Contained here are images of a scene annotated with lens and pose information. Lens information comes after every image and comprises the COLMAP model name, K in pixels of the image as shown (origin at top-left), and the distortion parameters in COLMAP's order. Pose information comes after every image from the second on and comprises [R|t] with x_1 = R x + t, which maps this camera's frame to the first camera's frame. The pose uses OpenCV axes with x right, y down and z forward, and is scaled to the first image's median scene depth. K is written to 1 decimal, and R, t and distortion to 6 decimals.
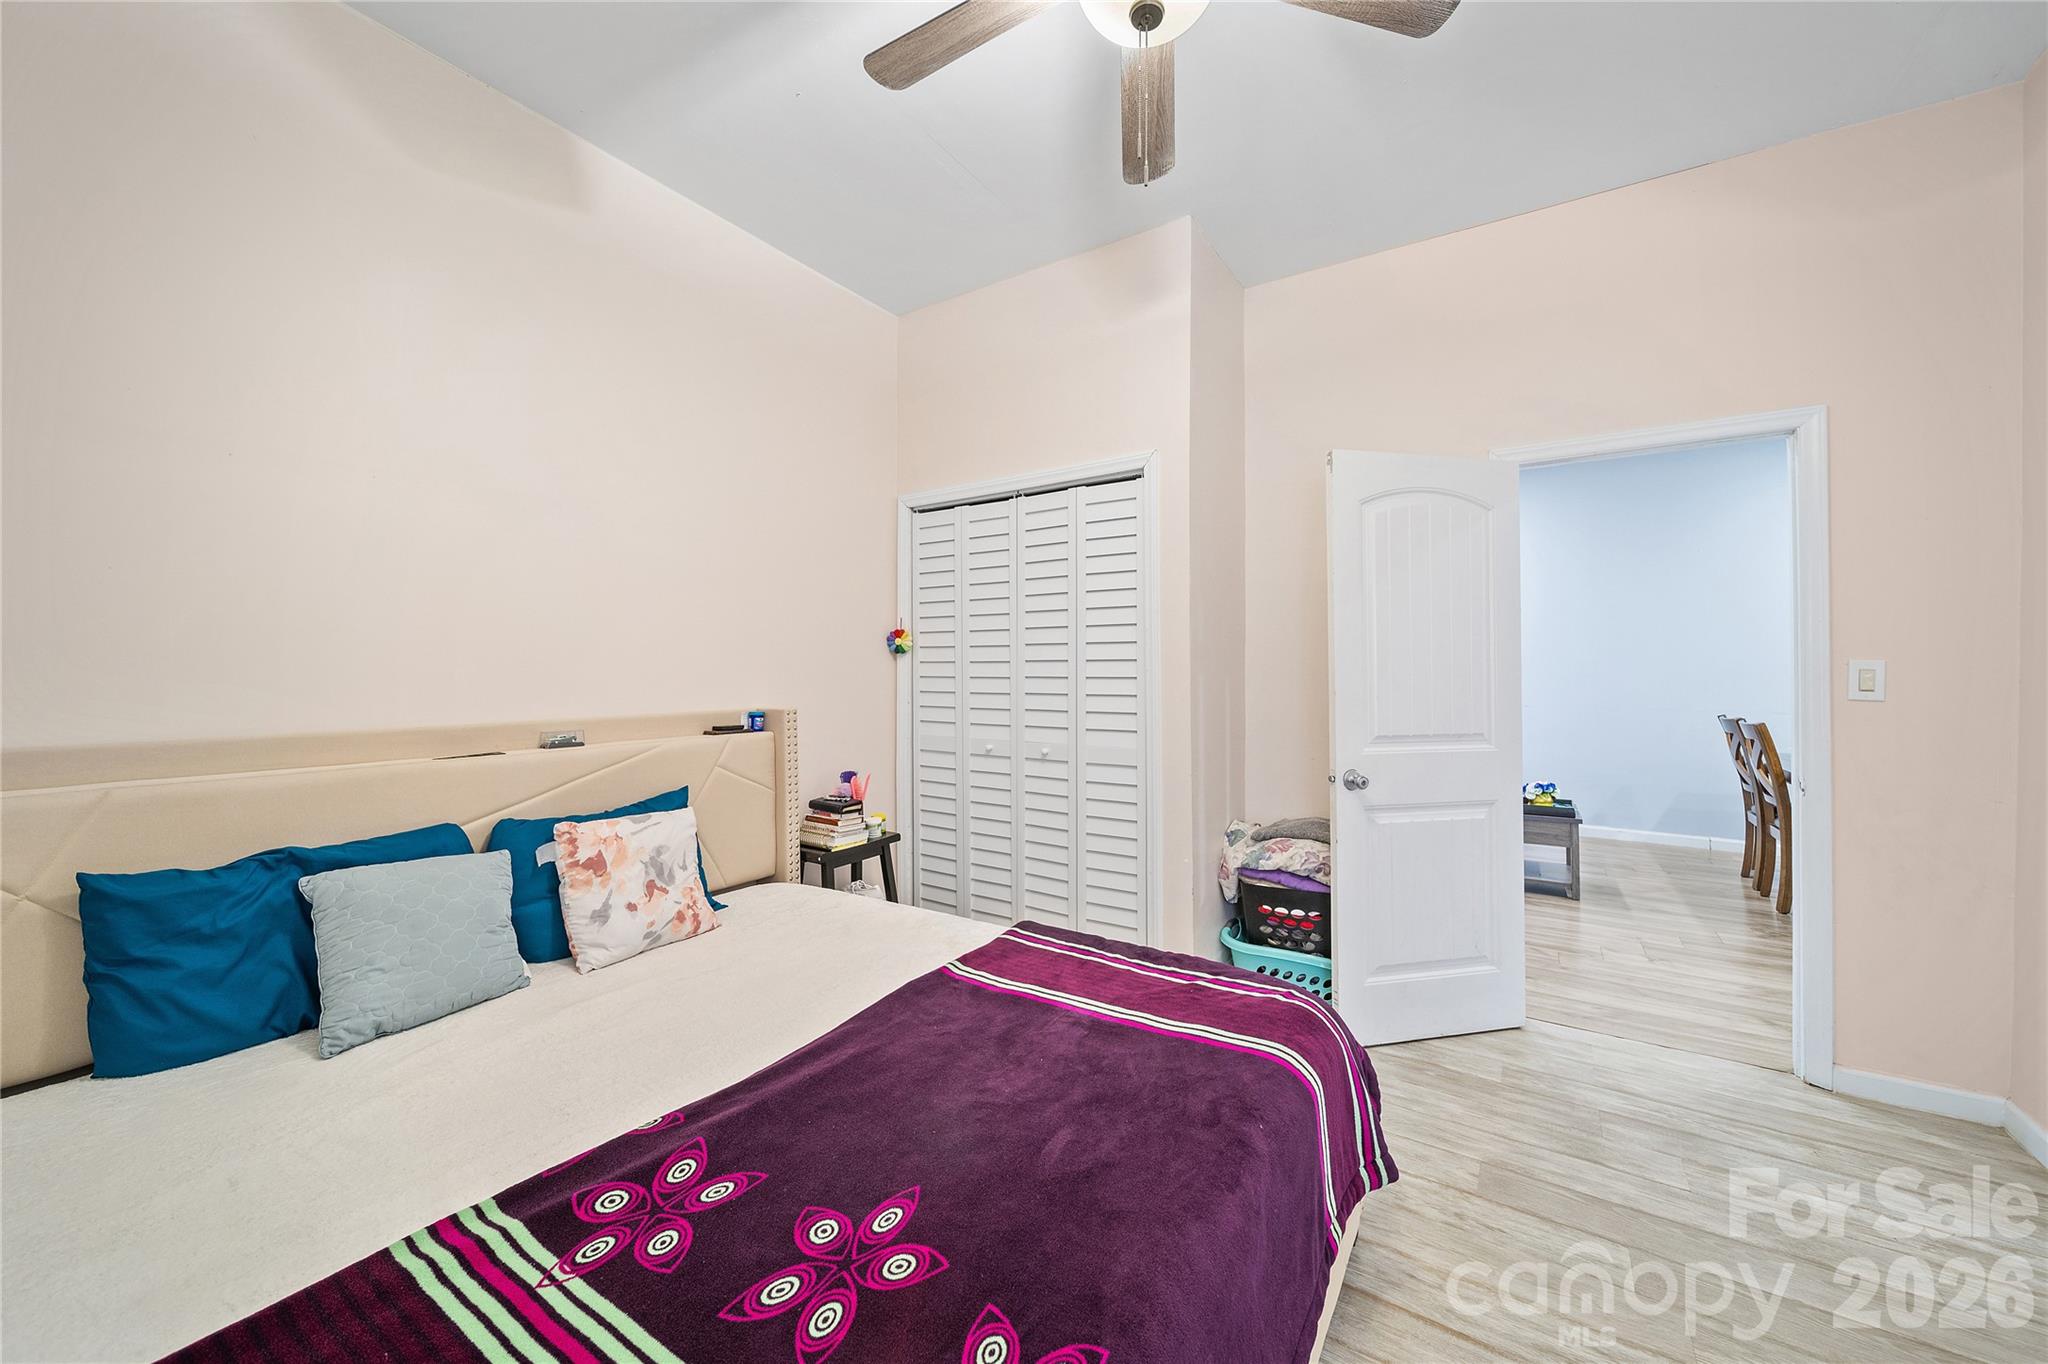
lens RADIAL K [[747.5, 0, 1034.4], [0, 747.5, 658.4], [0, 0, 1]] dist [0.000890, -0.000053]
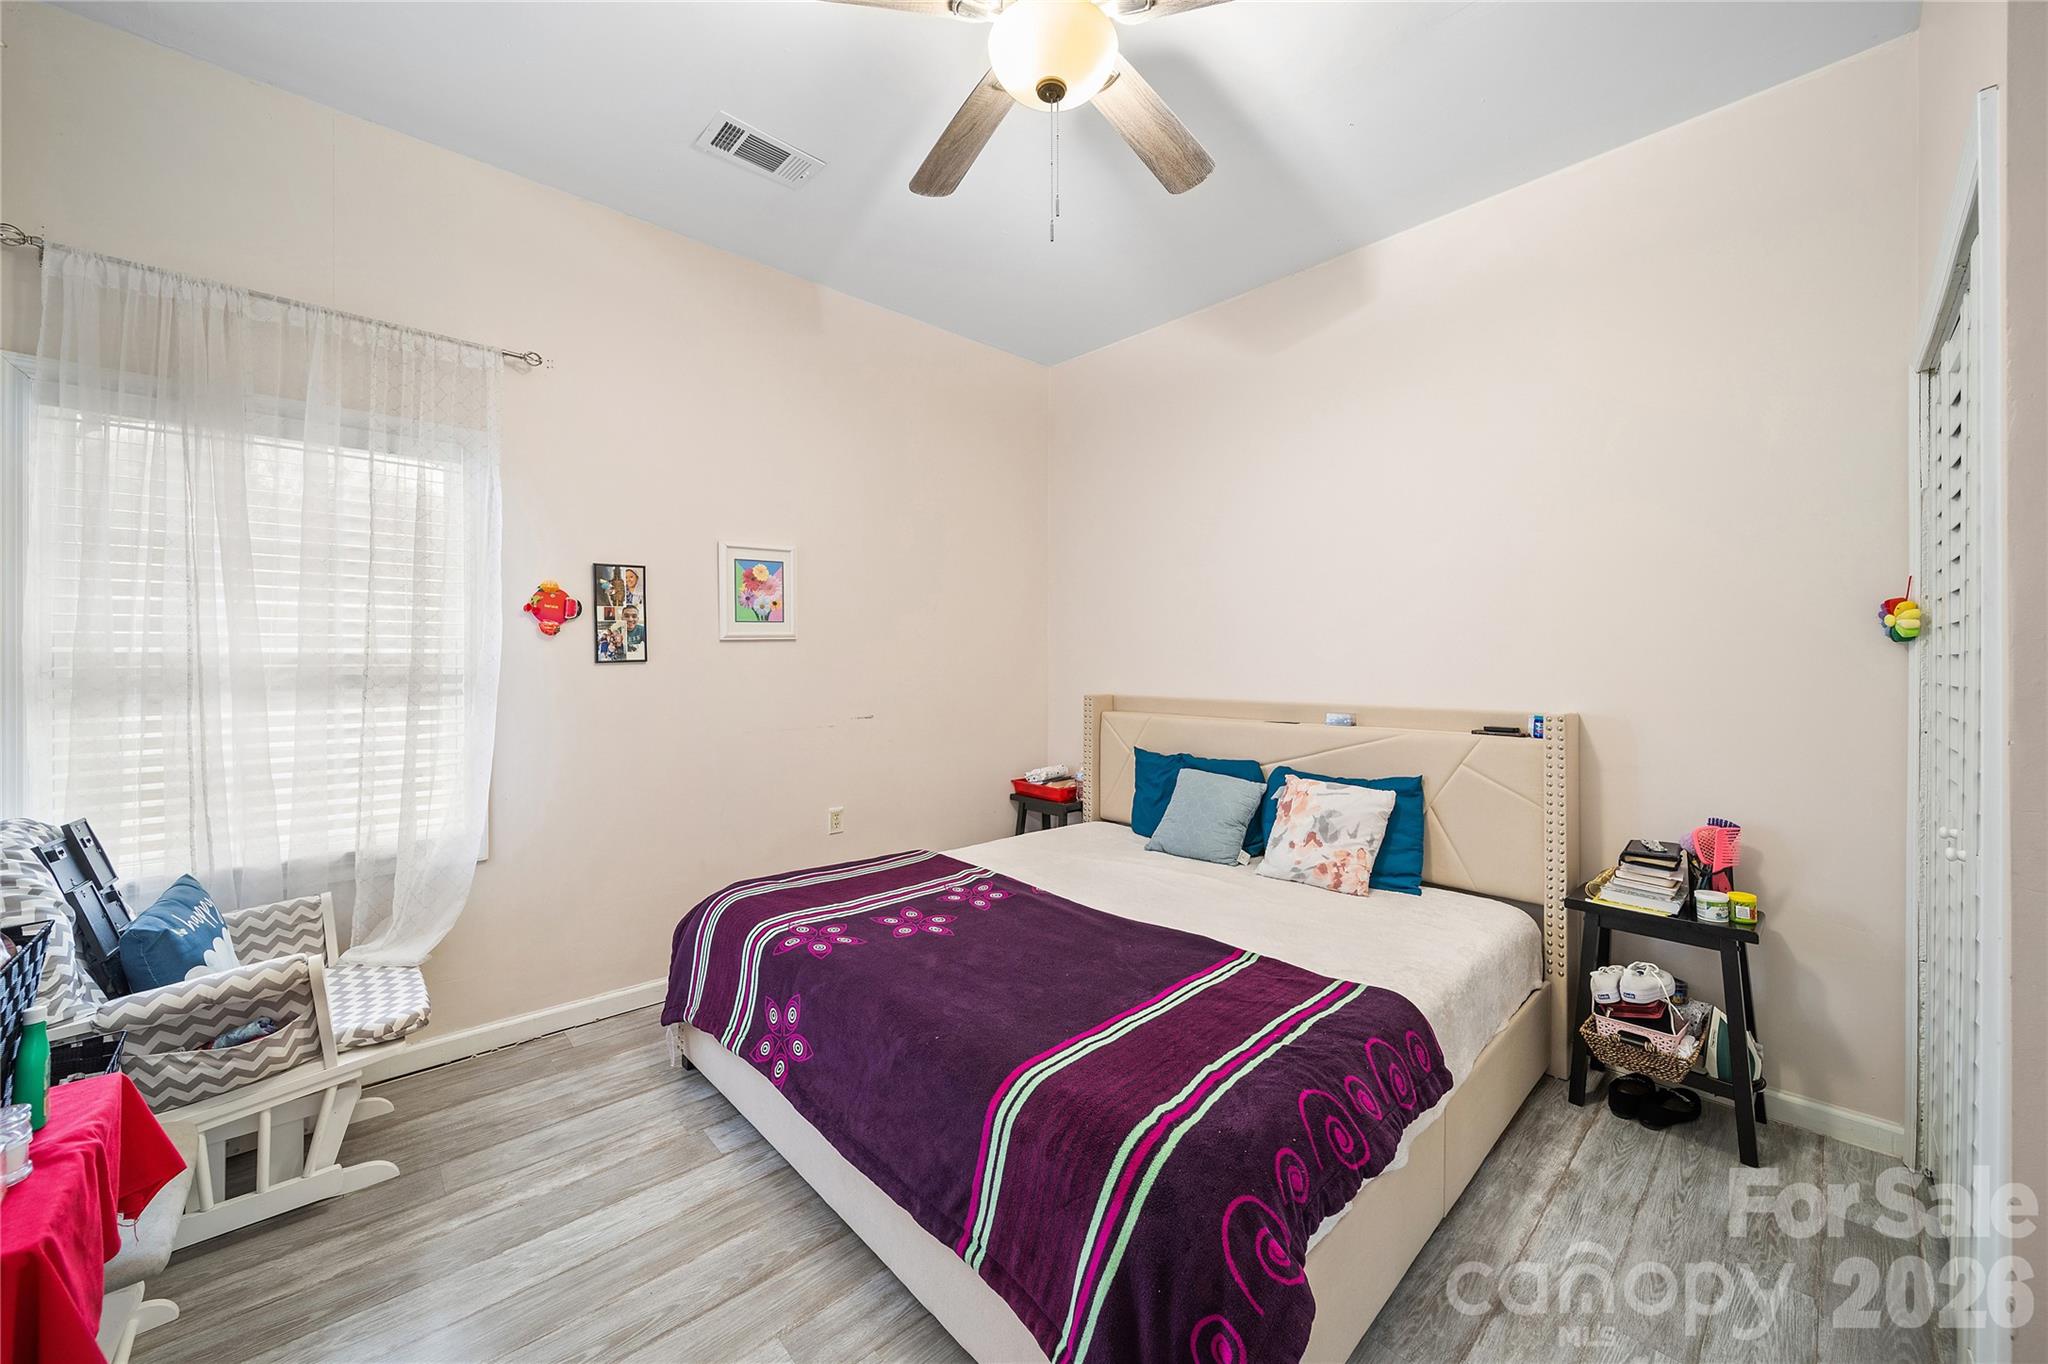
lens RADIAL K [[747.5, 0, 1034.4], [0, 747.5, 658.4], [0, 0, 1]] dist [0.000890, -0.000053]
pose [[-0.232097, -0.010749, -0.972633, 0.854083], [0.009800, 0.999862, -0.013388, 0.012425], [0.972643, -0.012640, -0.231959, 0.848024]]
